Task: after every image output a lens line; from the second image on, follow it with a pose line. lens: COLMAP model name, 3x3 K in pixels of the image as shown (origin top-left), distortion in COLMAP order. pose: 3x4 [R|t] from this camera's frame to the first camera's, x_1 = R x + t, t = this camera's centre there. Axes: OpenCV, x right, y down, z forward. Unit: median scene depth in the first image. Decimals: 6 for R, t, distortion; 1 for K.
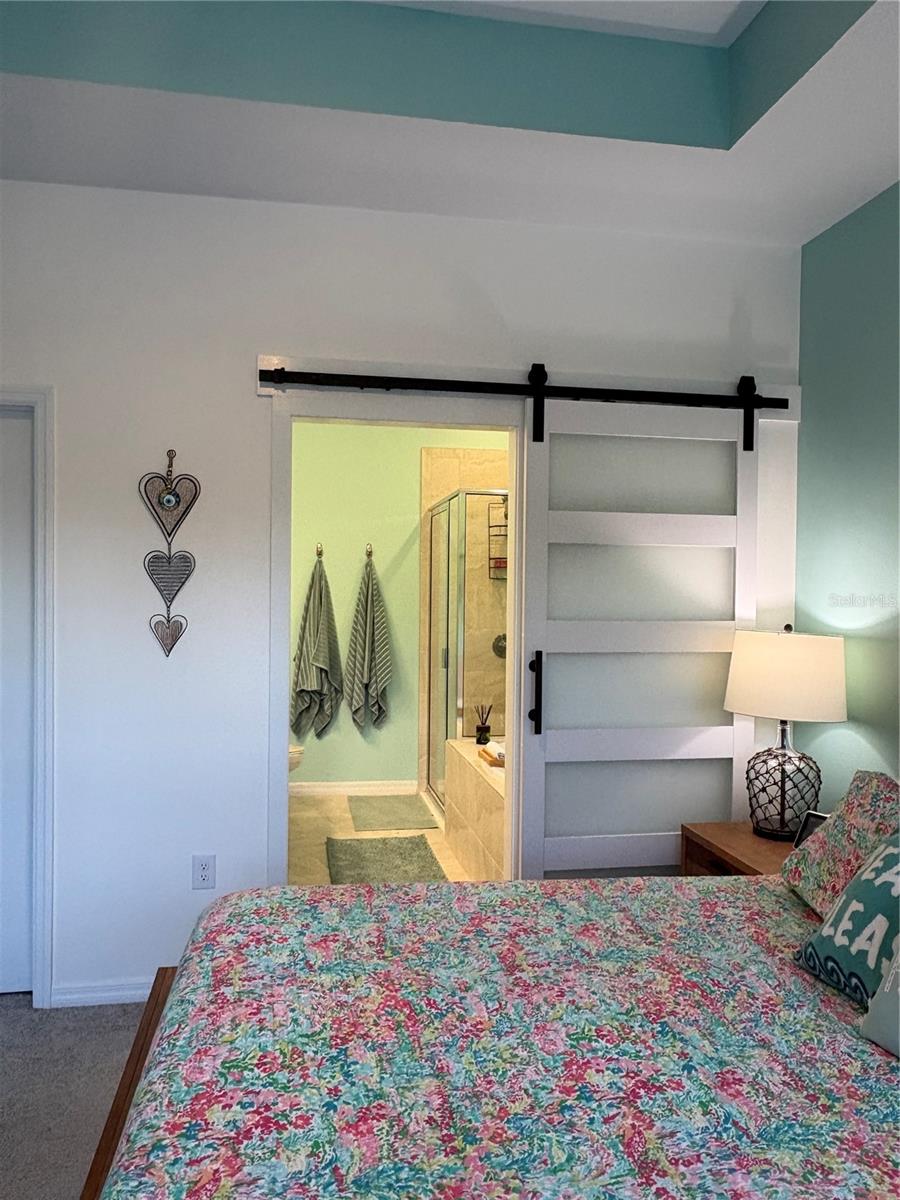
lens RADIAL K [[868.9, 0, 453.8], [0, 868.9, 598.3], [0, 0, 1]] dist [0.011961, 0.000492]
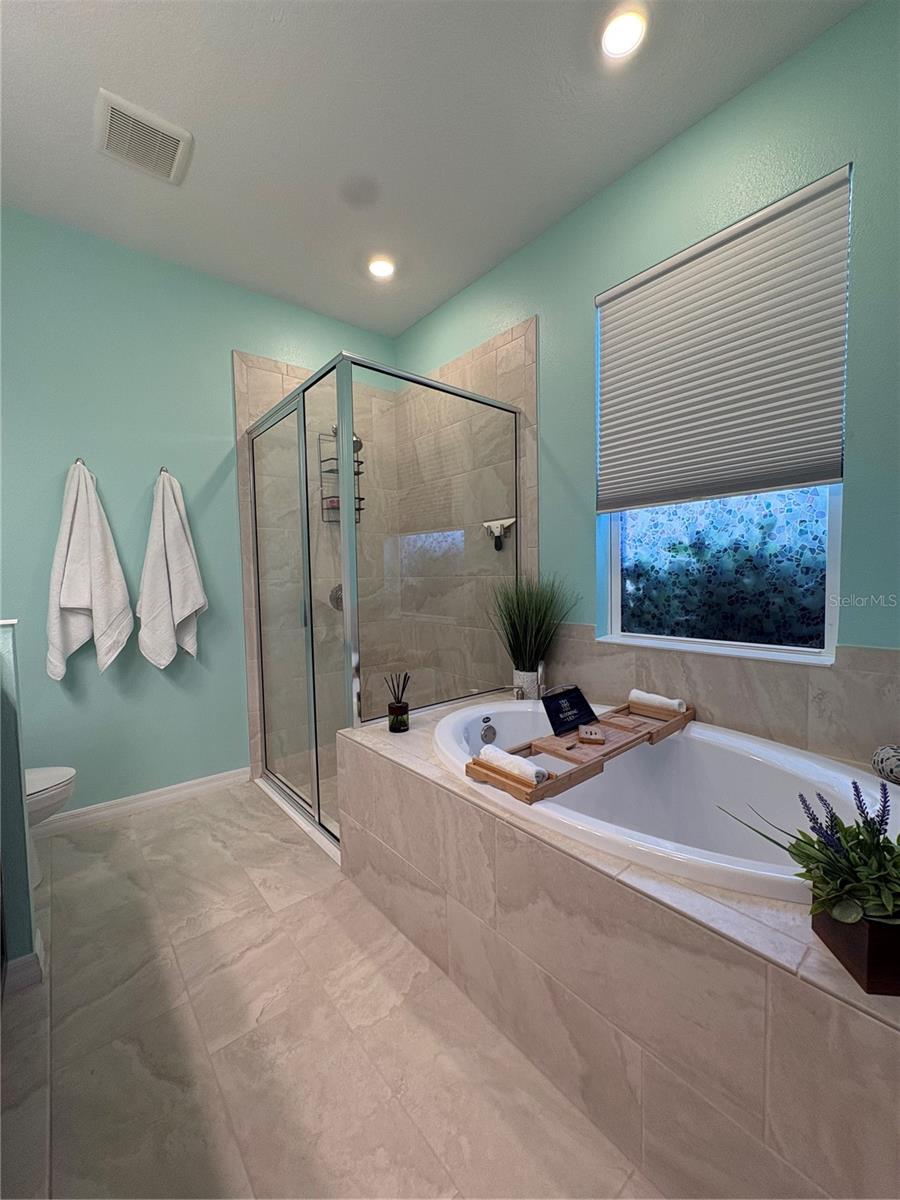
lens RADIAL K [[480.3, 0, 452.7], [0, 480.3, 600.6], [0, 0, 1]] dist [-0.000111, 0.000460]
pose [[0.869769, -0.055724, 0.490303, -0.089319], [0.033993, 0.998009, 0.053125, 0.036503], [-0.492287, -0.029540, 0.869932, 0.517723]]
